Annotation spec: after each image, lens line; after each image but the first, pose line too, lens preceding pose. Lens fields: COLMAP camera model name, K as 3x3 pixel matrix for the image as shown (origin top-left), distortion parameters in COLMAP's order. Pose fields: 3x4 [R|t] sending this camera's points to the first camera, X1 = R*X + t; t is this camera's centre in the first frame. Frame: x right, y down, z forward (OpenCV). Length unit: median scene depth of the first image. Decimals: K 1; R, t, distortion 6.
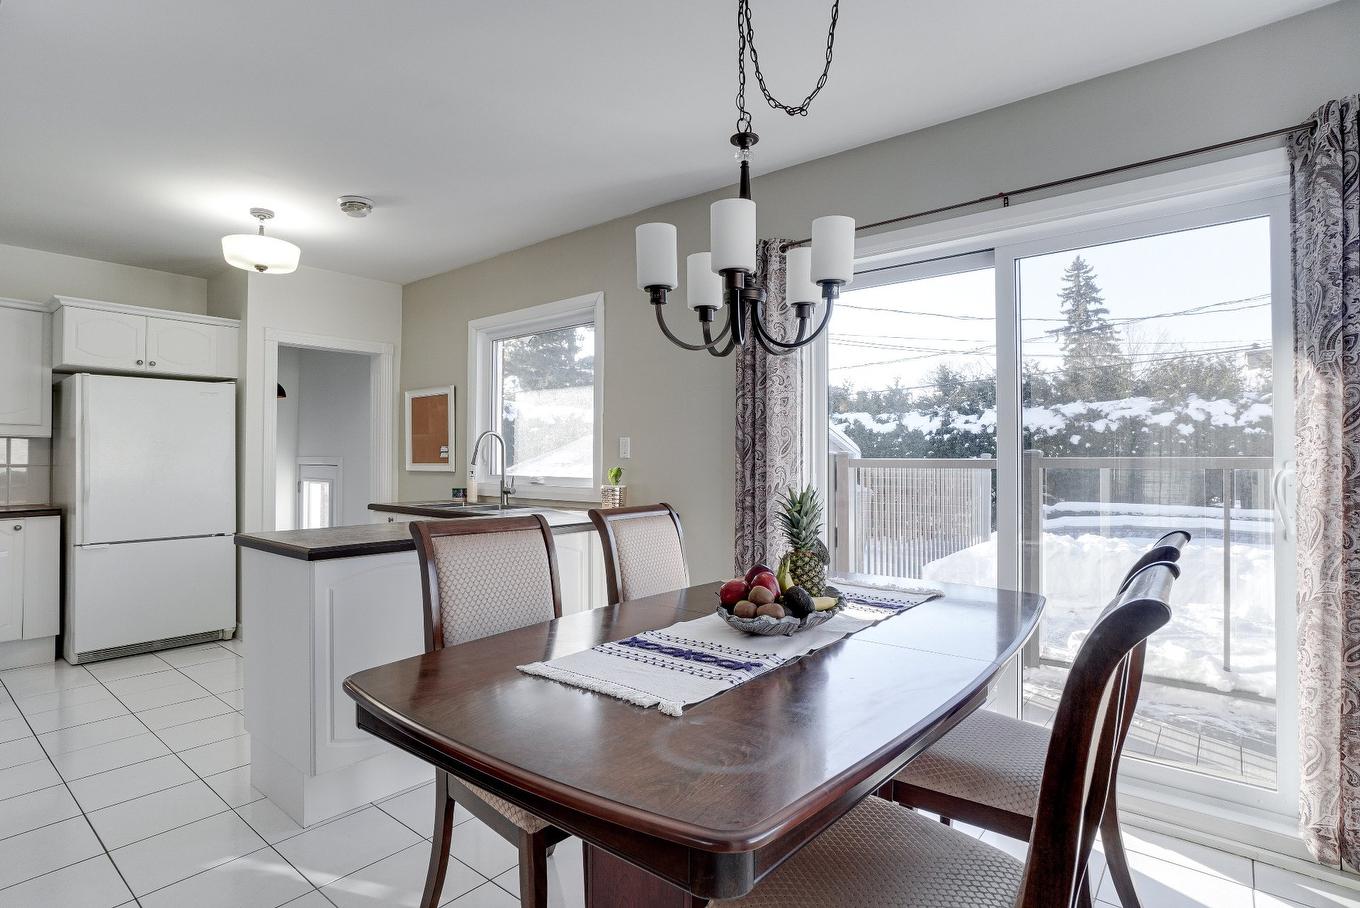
lens RADIAL K [[714.8, 0, 679.4], [0, 714.8, 446.6], [0, 0, 1]] dist [-0.015621, 0.011092]
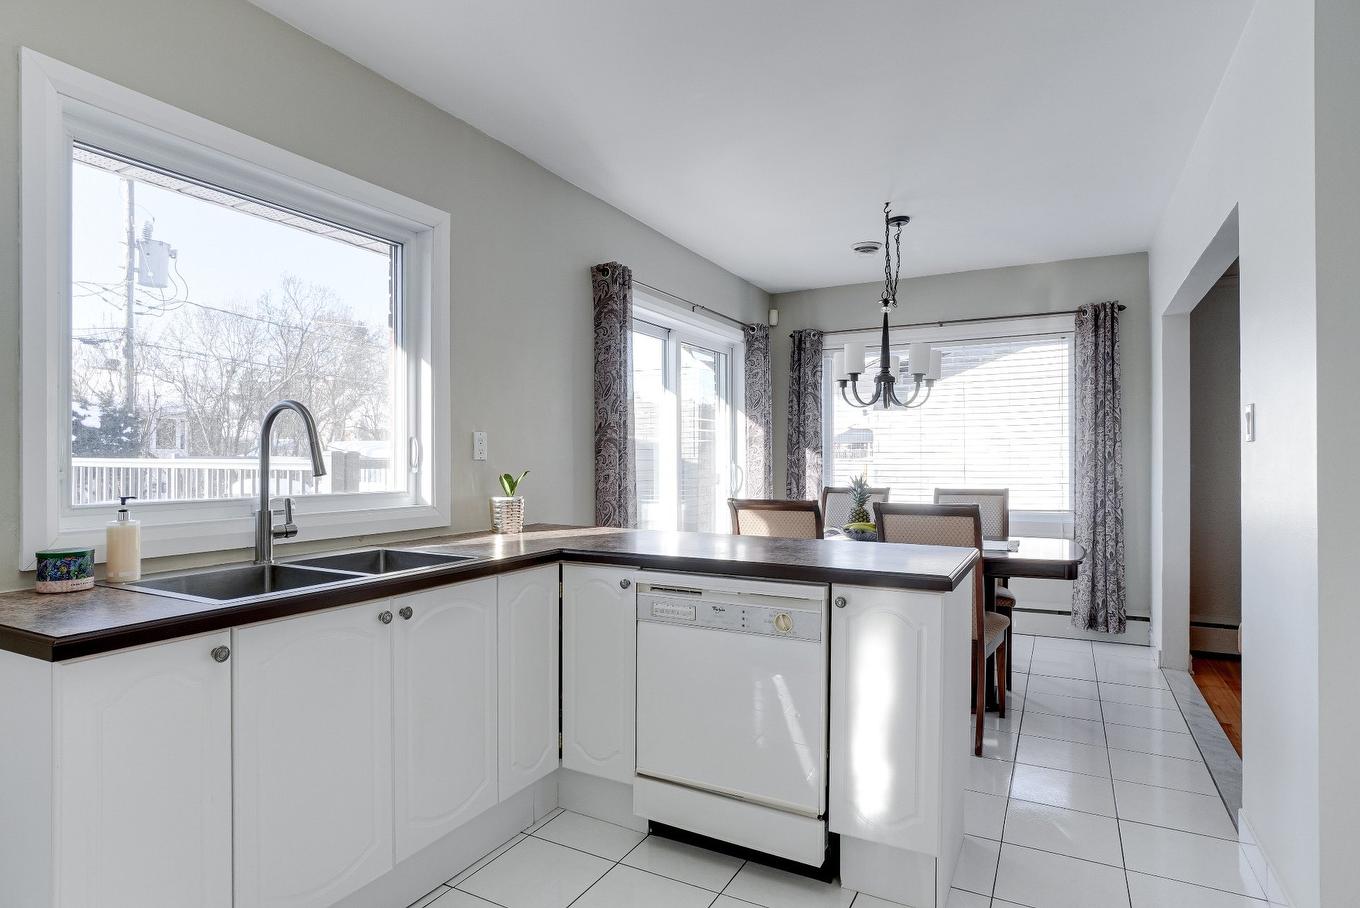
lens RADIAL K [[714.8, 0, 676.3], [0, 714.8, 454.3], [0, 0, 1]] dist [-0.015621, 0.011092]
pose [[-0.219831, 0.004892, 0.975526, -0.726198], [-0.020600, 0.999741, -0.009655, 0.011392], [-0.975320, -0.022218, -0.219673, 0.834451]]
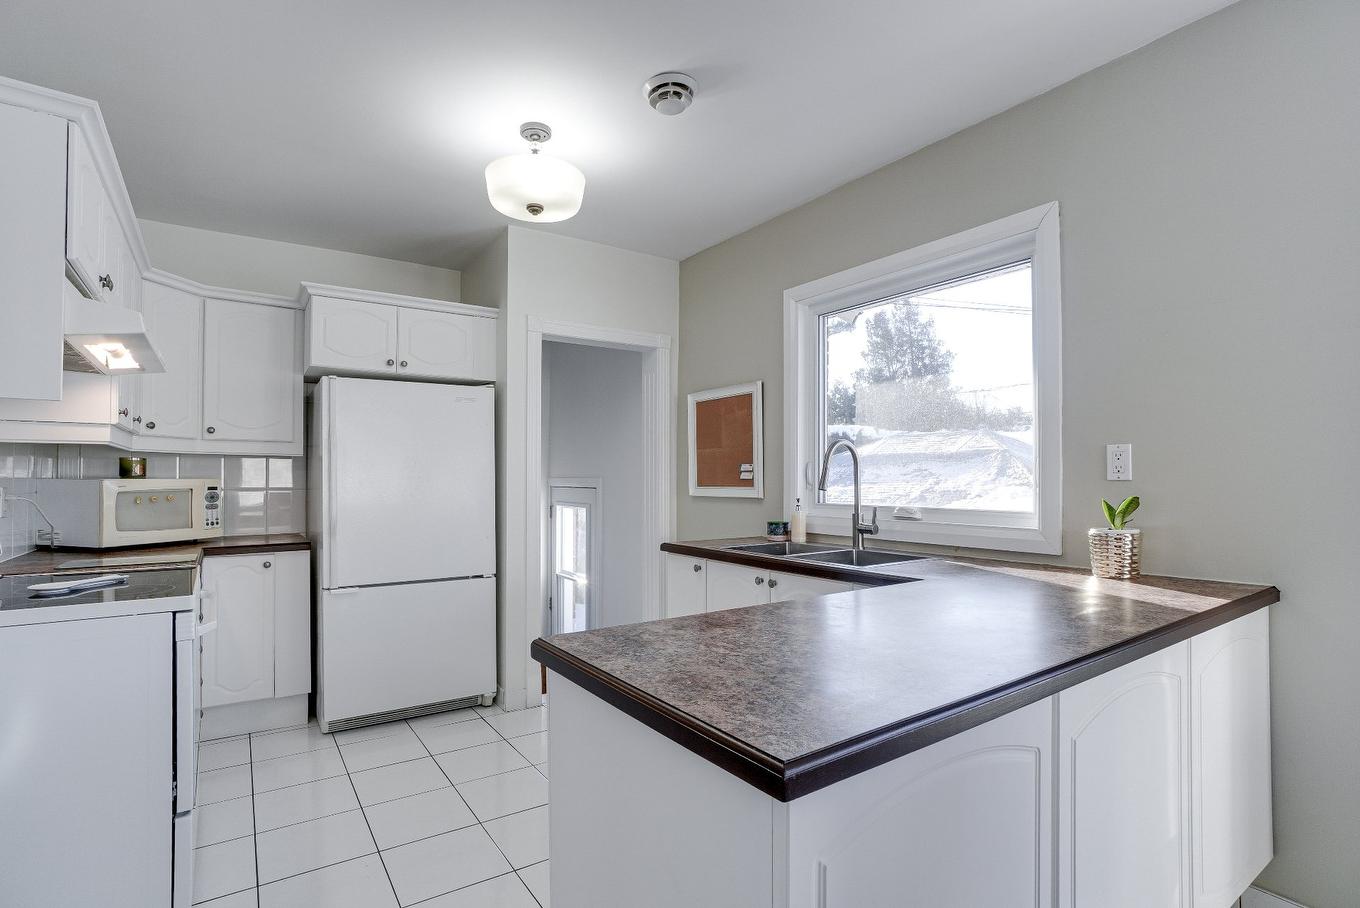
lens RADIAL K [[654.9, 0, 684.4], [0, 654.9, 463.6], [0, 0, 1]] dist [-0.040981, -0.000366]
pose [[0.969787, -0.007825, -0.243828, -0.250210], [0.006677, 0.999962, -0.005535, 0.002972], [0.243862, 0.003739, 0.969803, 0.358999]]
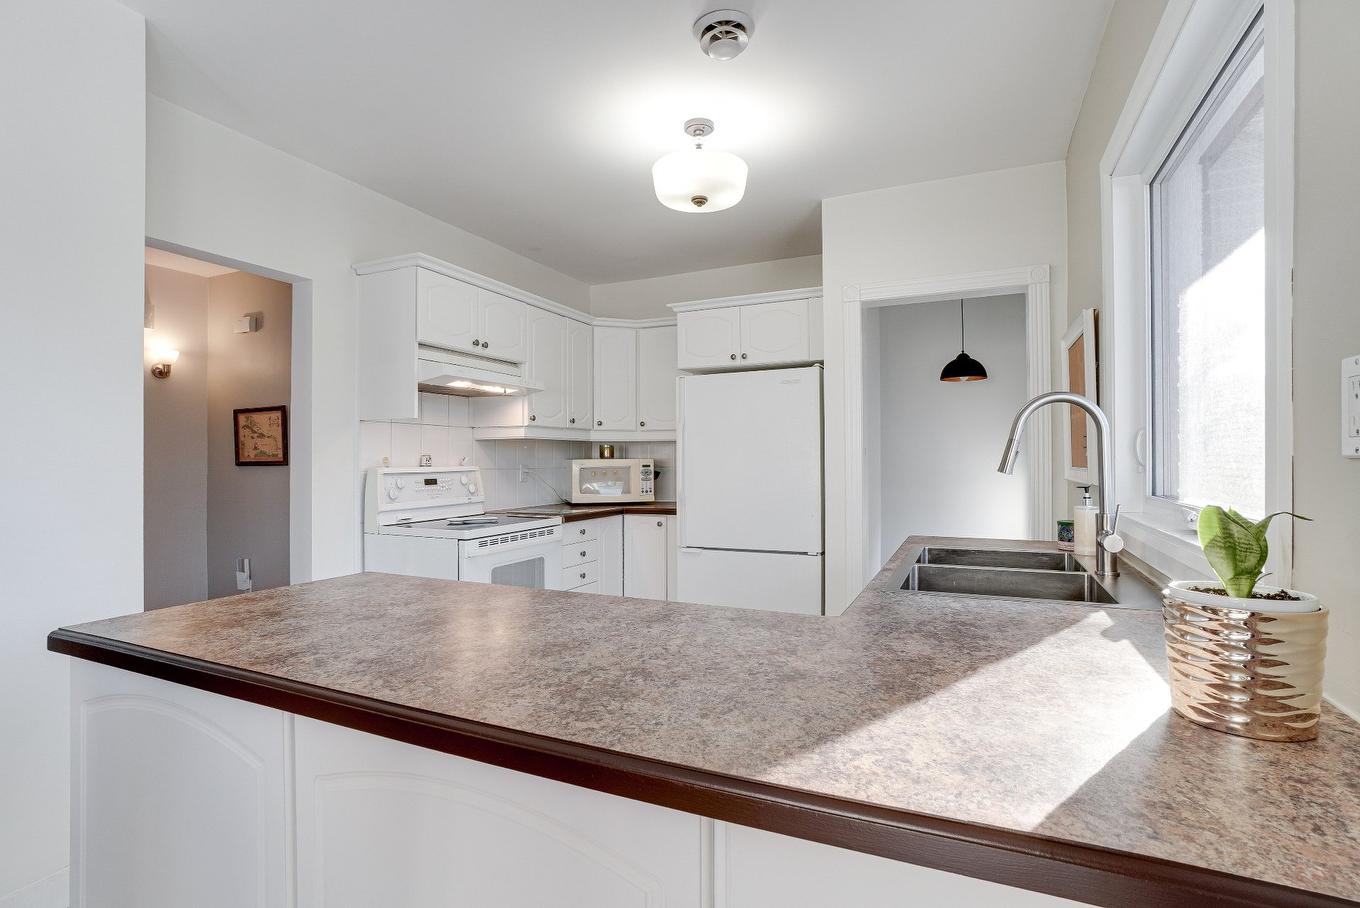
lens RADIAL K [[654.9, 0, 654.5], [0, 654.9, 466.0], [0, 0, 1]] dist [-0.040981, -0.000366]
pose [[0.267367, 0.004920, -0.963582, 0.036259], [0.021251, 0.999714, 0.011001, 0.012075], [0.963361, -0.023418, 0.267185, 0.657731]]
